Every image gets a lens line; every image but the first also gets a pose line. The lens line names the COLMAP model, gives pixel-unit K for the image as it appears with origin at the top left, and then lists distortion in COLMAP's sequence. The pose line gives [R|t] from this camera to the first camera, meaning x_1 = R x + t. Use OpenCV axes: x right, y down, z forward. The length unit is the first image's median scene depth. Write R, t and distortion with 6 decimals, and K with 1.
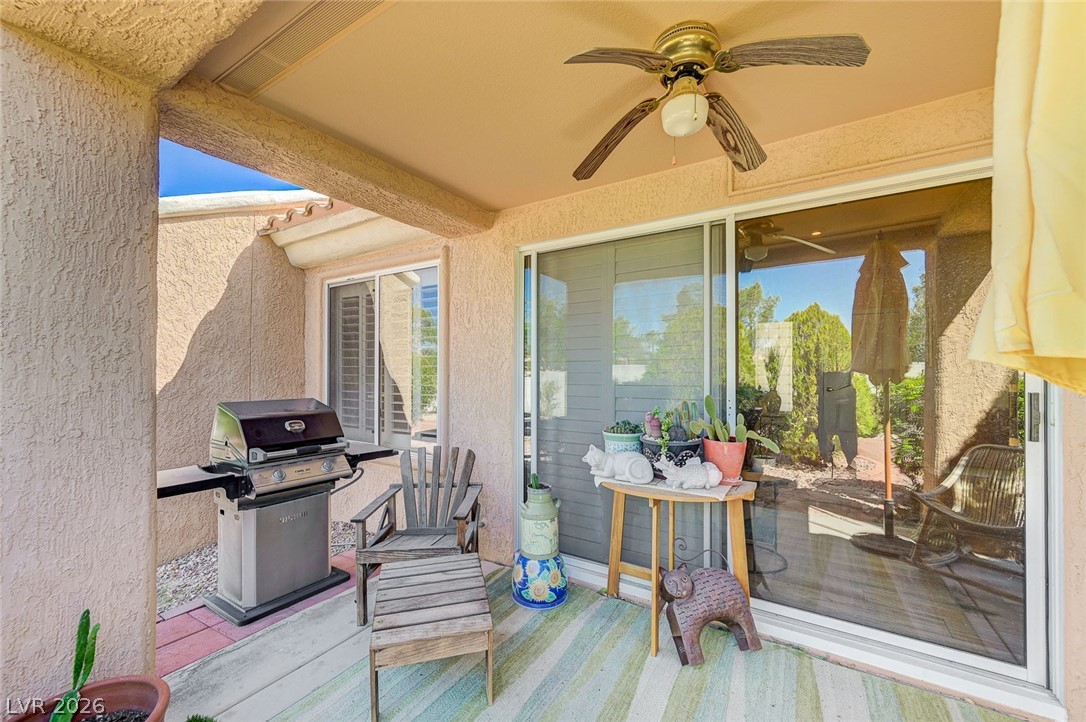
lens RADIAL K [[427.6, 0, 550.2], [0, 427.6, 367.8], [0, 0, 1]] dist [0.000886, 0.000936]
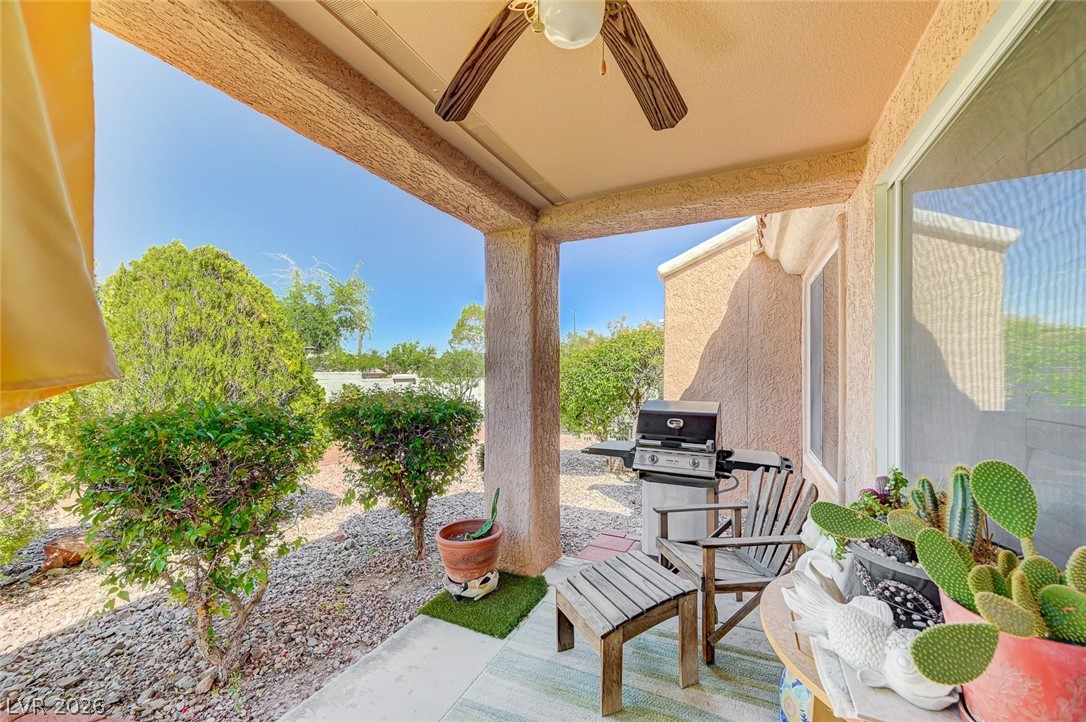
lens RADIAL K [[427.6, 0, 550.0], [0, 427.6, 369.5], [0, 0, 1]] dist [0.000886, 0.000936]
pose [[0.116892, -0.006110, -0.993126, 0.445608], [0.003014, 0.999979, -0.005798, -0.007794], [0.993140, -0.002315, 0.116908, 0.404674]]
